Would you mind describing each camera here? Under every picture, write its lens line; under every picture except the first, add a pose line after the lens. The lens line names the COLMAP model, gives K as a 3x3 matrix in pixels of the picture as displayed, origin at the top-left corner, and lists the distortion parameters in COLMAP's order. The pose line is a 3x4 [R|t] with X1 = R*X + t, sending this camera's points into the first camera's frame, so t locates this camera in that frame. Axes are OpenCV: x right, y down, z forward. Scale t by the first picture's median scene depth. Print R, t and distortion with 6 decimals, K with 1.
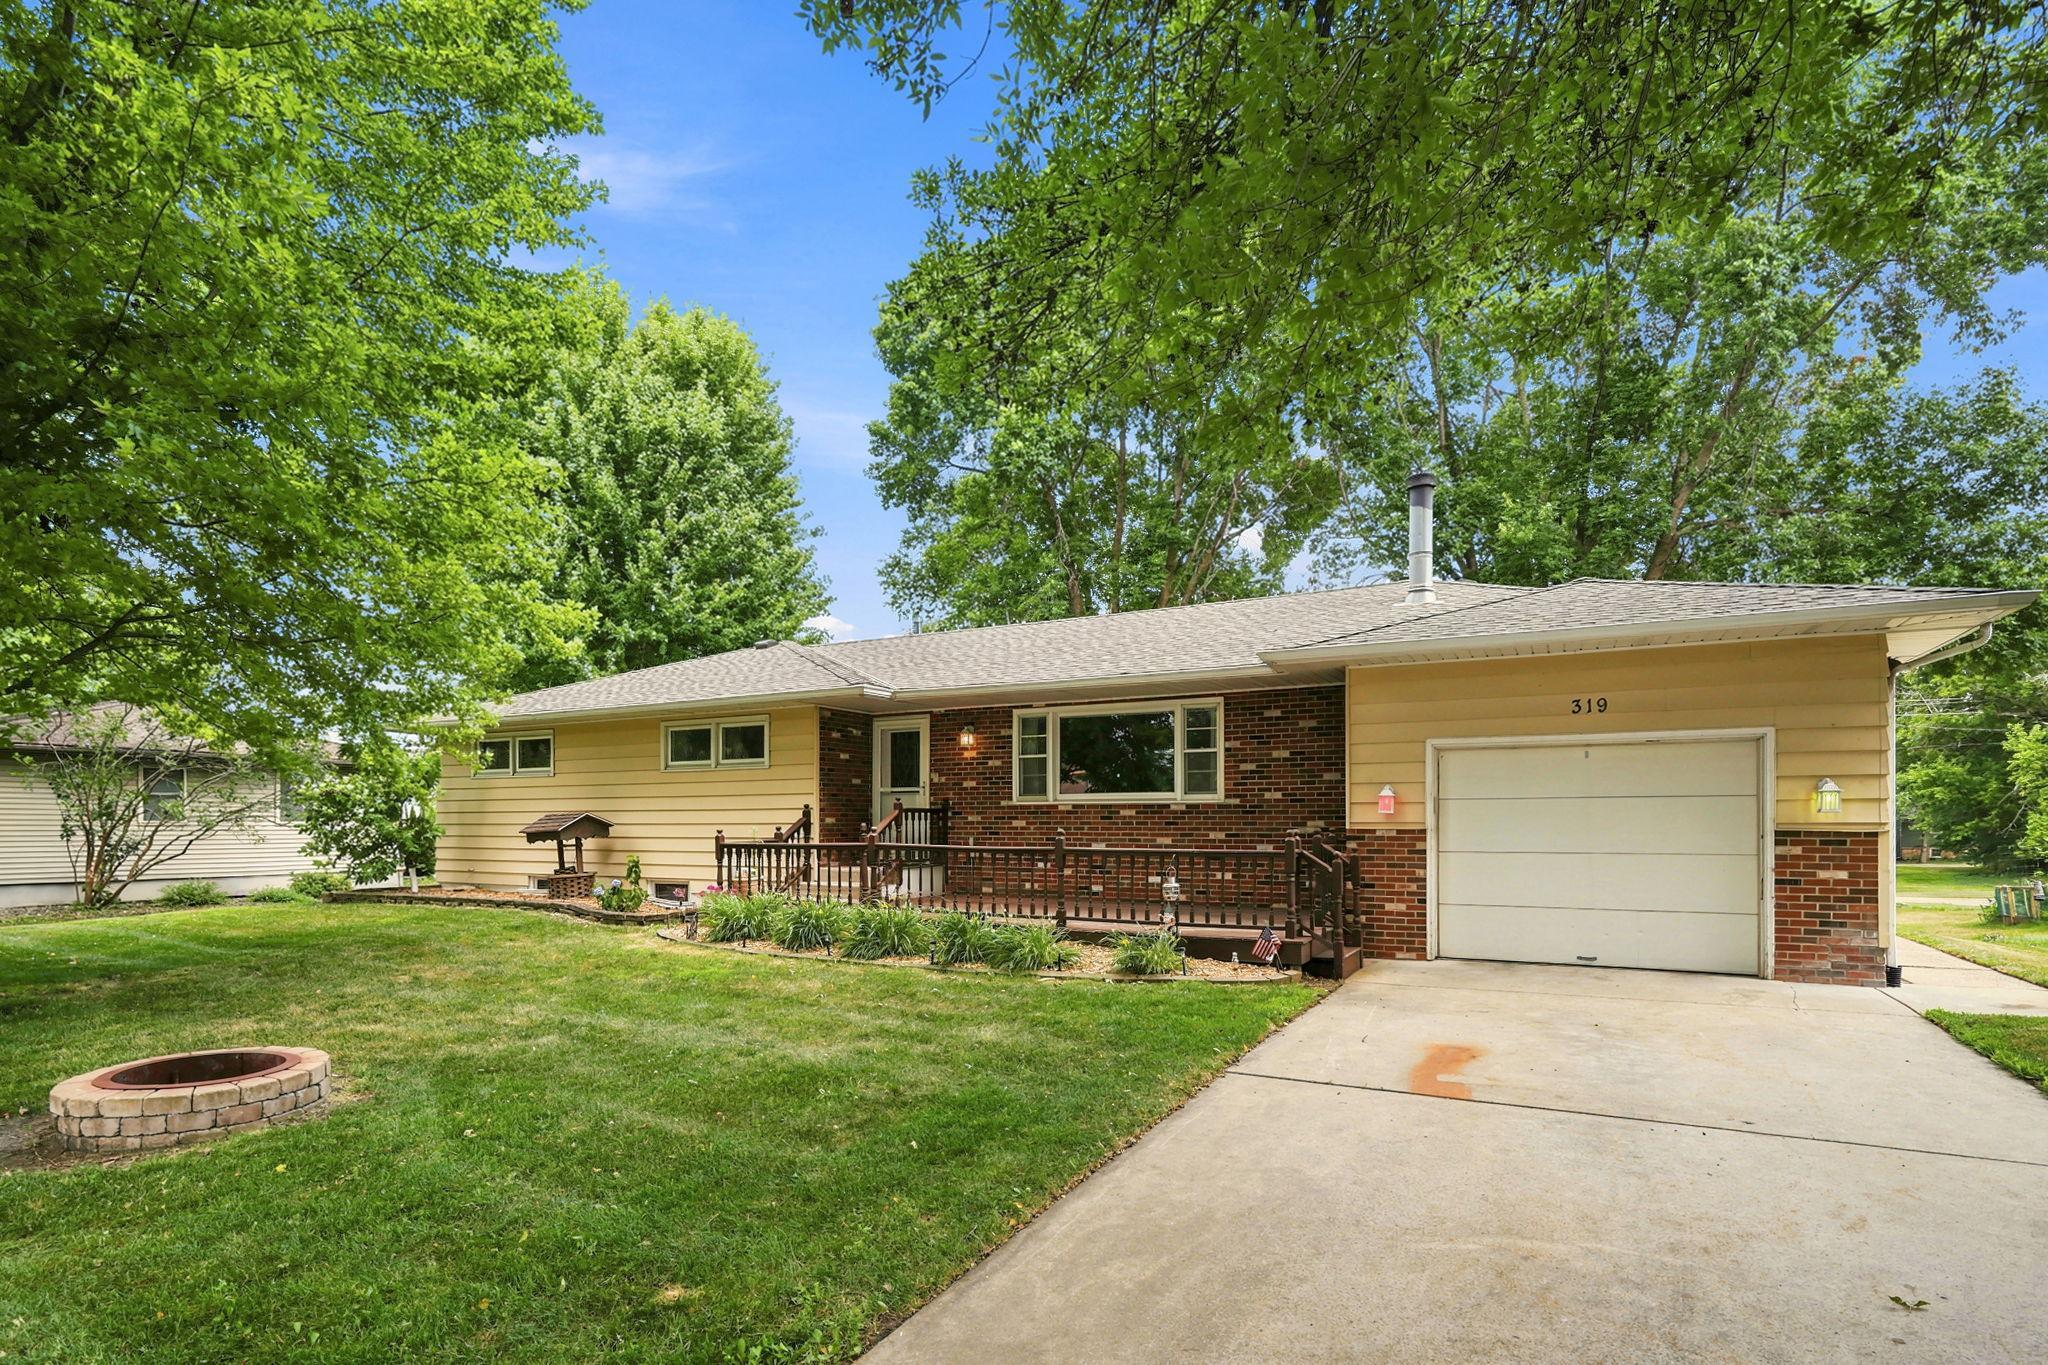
lens RADIAL K [[1003.1, 0, 981.8], [0, 1003.1, 807.6], [0, 0, 1]] dist [-0.052920, -0.000210]
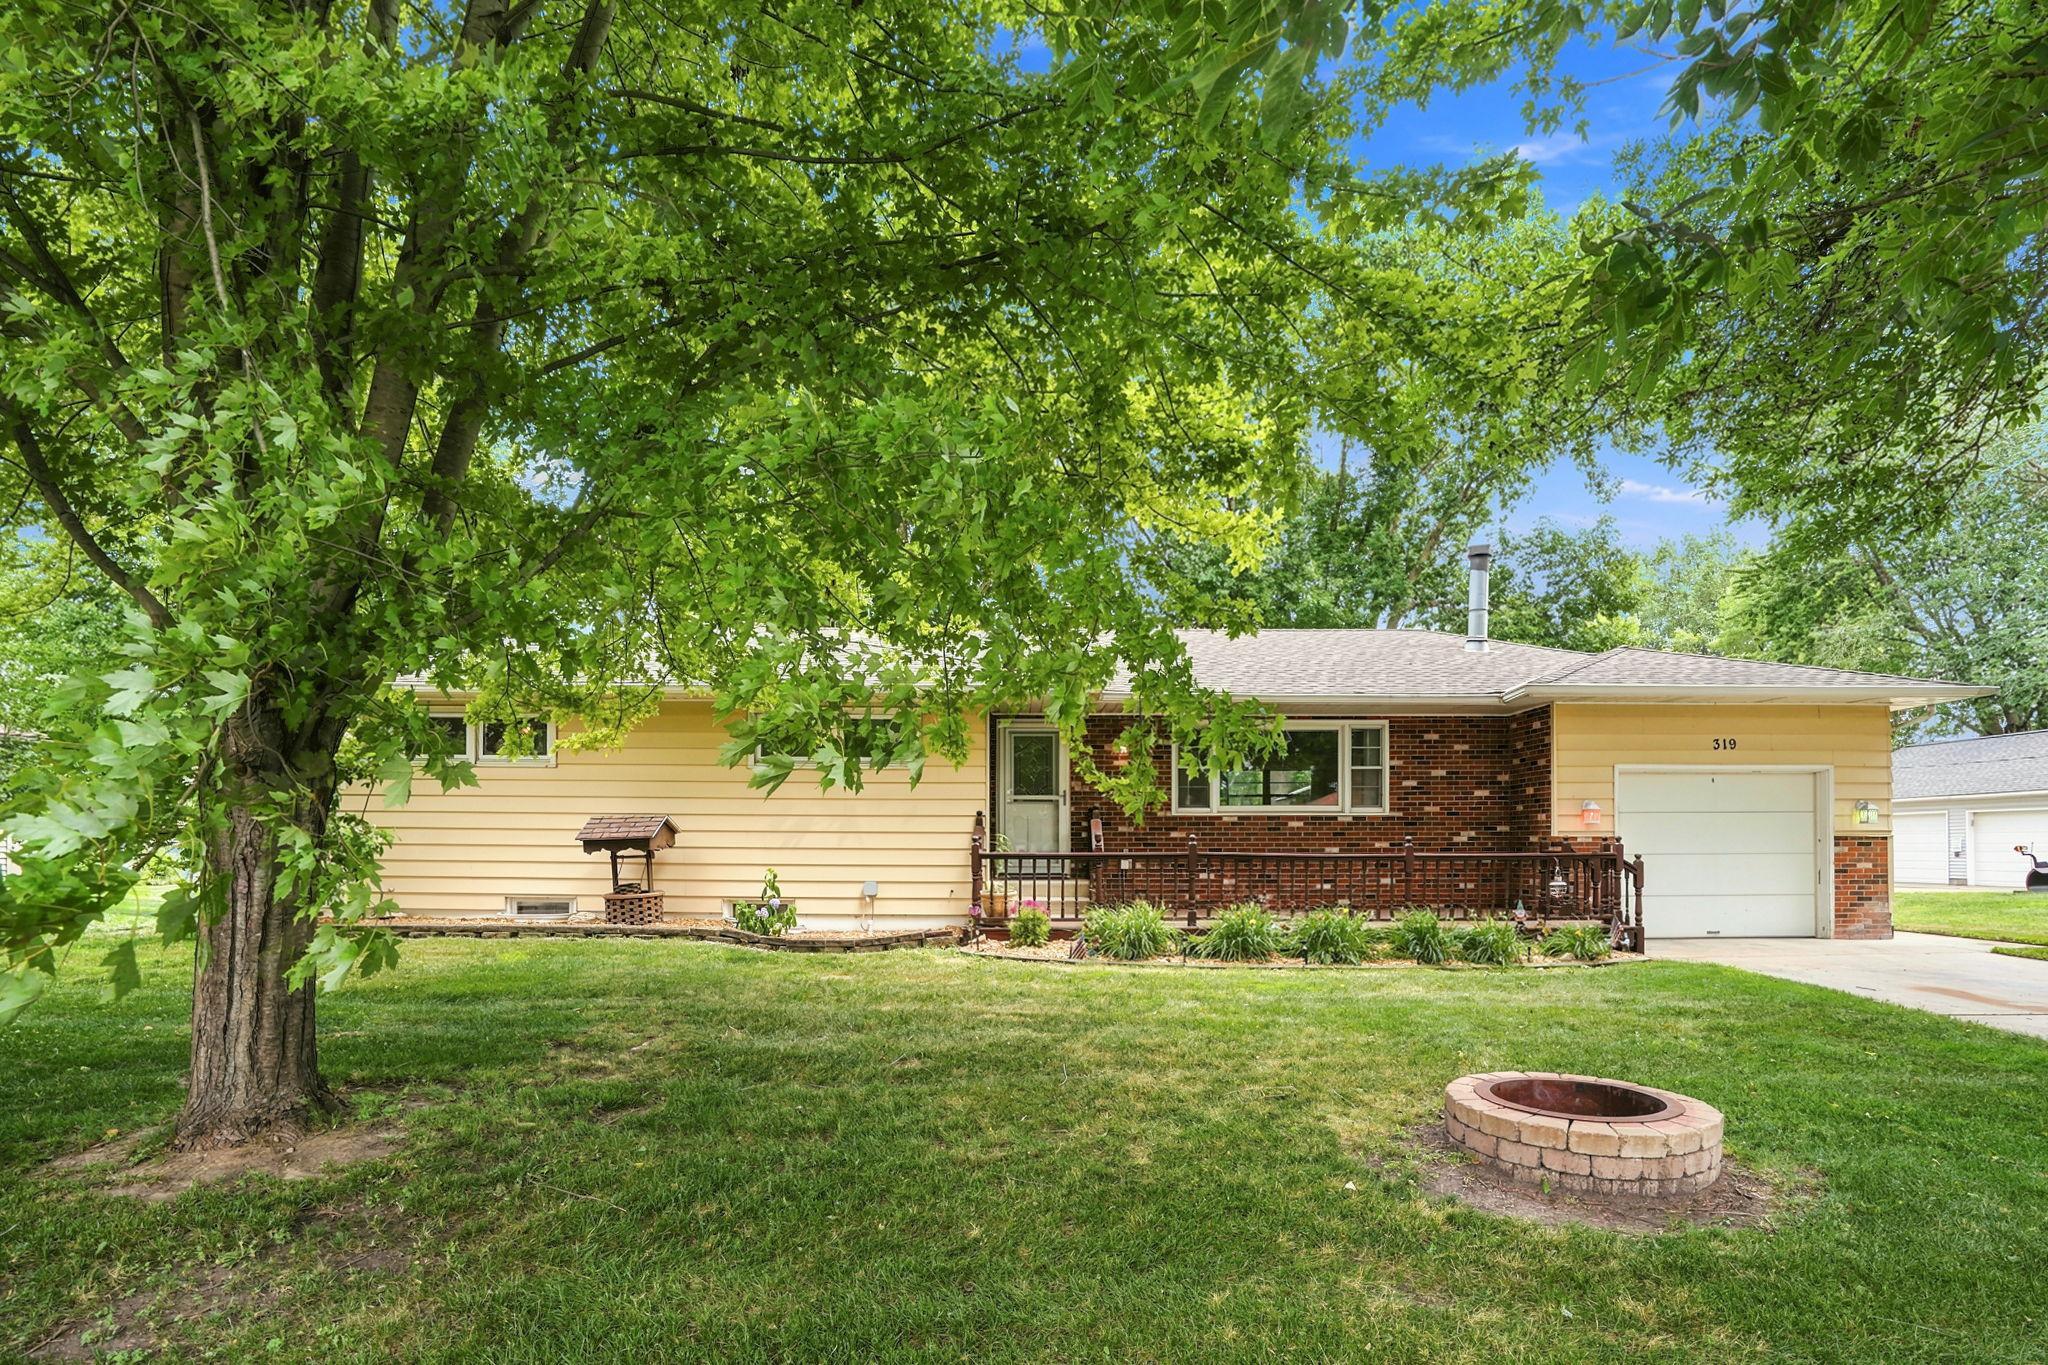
lens RADIAL K [[1003.1, 0, 981.8], [0, 1003.1, 807.6], [0, 0, 1]] dist [-0.052920, -0.000210]
pose [[0.867679, 0.025422, 0.496474, -0.713422], [-0.007640, 0.999256, -0.037814, 0.032691], [-0.497065, 0.029017, 0.867228, 0.273162]]
